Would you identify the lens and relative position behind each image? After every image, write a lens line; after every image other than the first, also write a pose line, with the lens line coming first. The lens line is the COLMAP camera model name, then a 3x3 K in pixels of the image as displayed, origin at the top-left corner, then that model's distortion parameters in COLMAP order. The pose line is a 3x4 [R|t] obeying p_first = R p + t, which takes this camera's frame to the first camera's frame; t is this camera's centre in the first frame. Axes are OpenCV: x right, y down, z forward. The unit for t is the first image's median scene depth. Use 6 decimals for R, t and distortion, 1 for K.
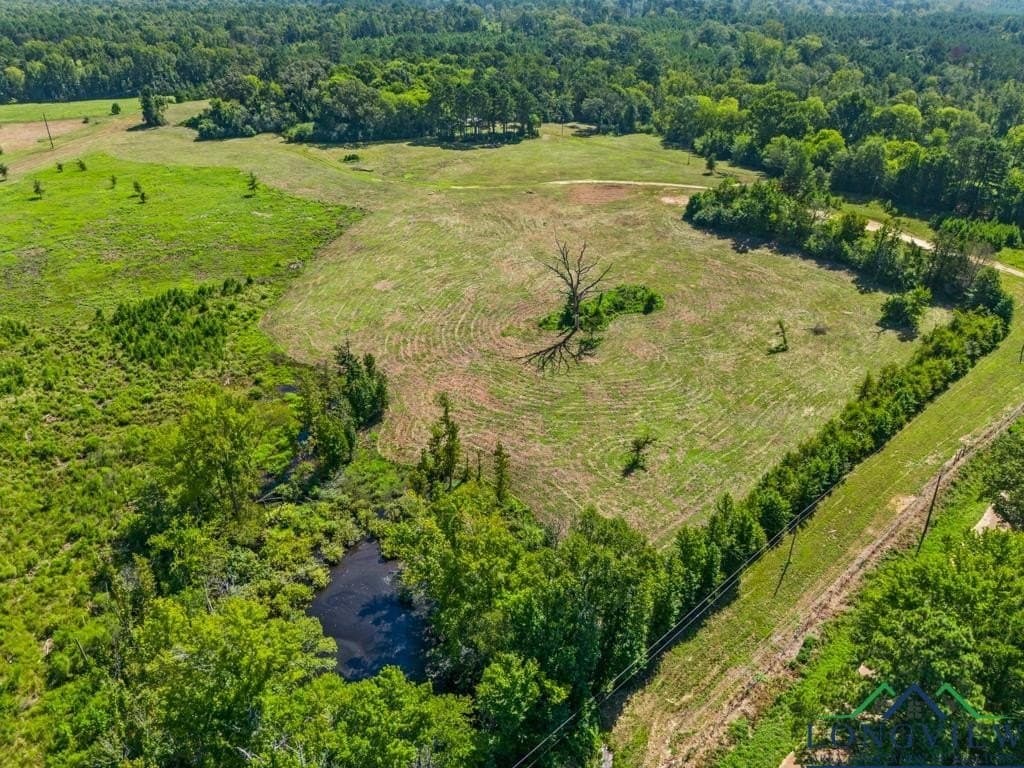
lens RADIAL K [[774.0, 0, 527.2], [0, 774.0, 380.3], [0, 0, 1]] dist [0.080624, -0.082365]
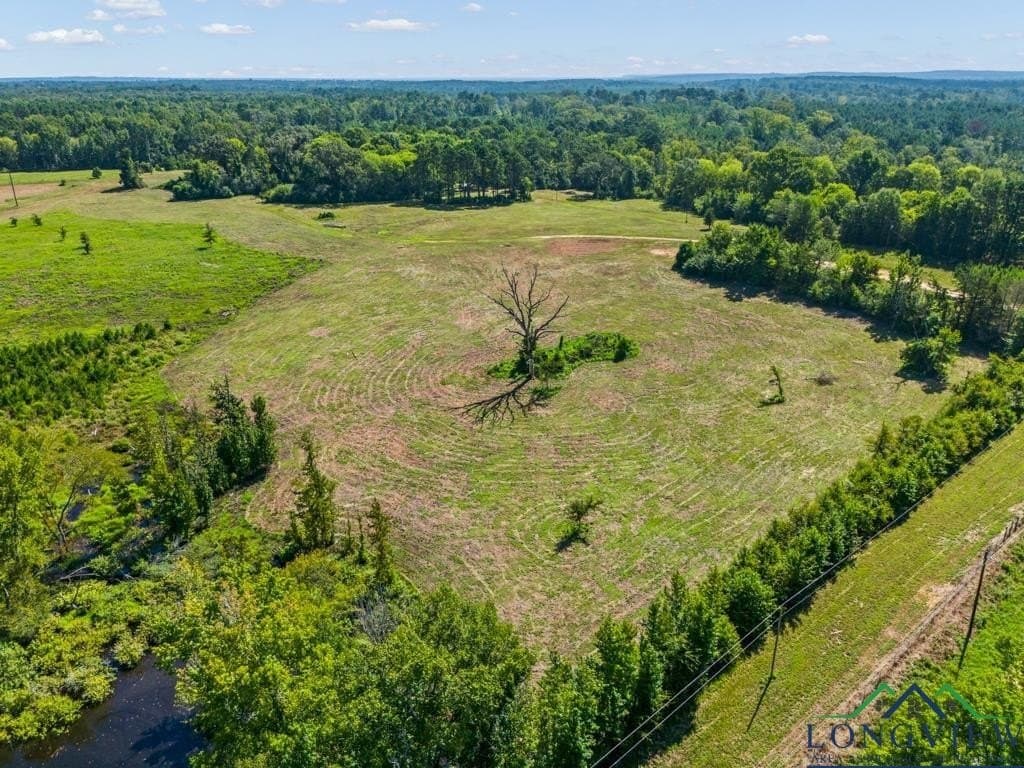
lens RADIAL K [[774.0, 0, 527.2], [0, 774.0, 380.3], [0, 0, 1]] dist [0.080624, -0.082365]
pose [[0.999392, 0.007976, -0.033932, 0.079218], [-0.011950, 0.992871, -0.118593, 0.032481], [0.032744, 0.118926, 0.992363, 0.154946]]
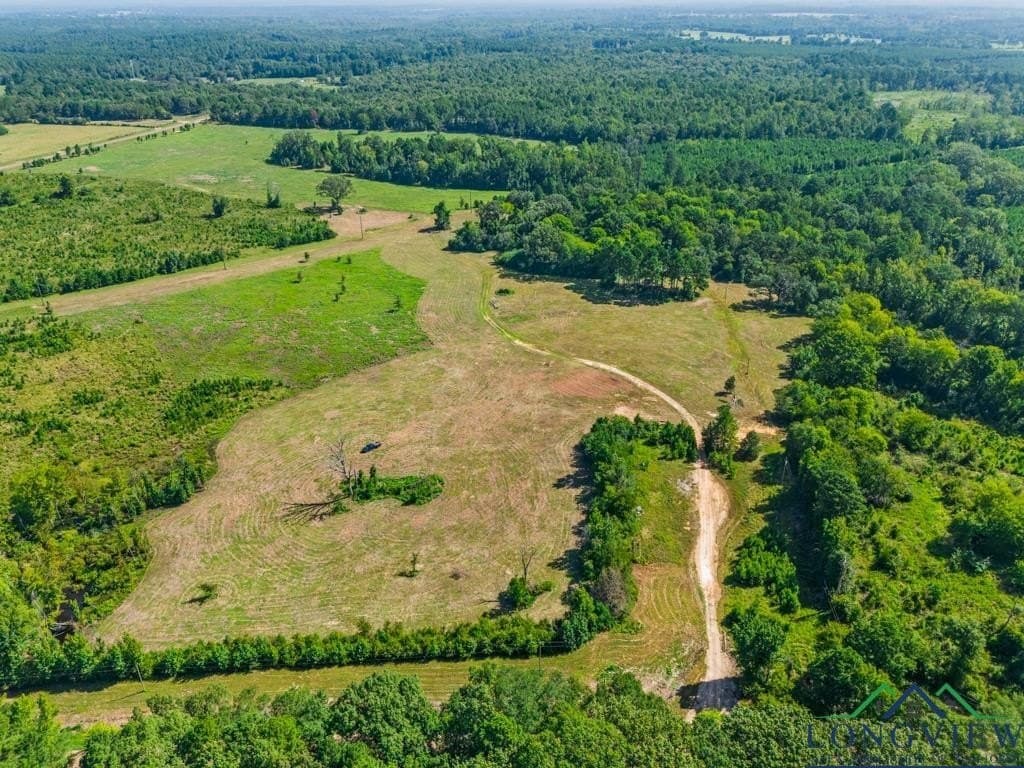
lens RADIAL K [[774.0, 0, 527.2], [0, 774.0, 380.3], [0, 0, 1]] dist [0.080624, -0.082365]
pose [[0.745248, 0.303427, -0.593749, 0.956452], [-0.310933, 0.945861, 0.093100, -0.441291], [0.589853, 0.115234, 0.799246, 0.044995]]
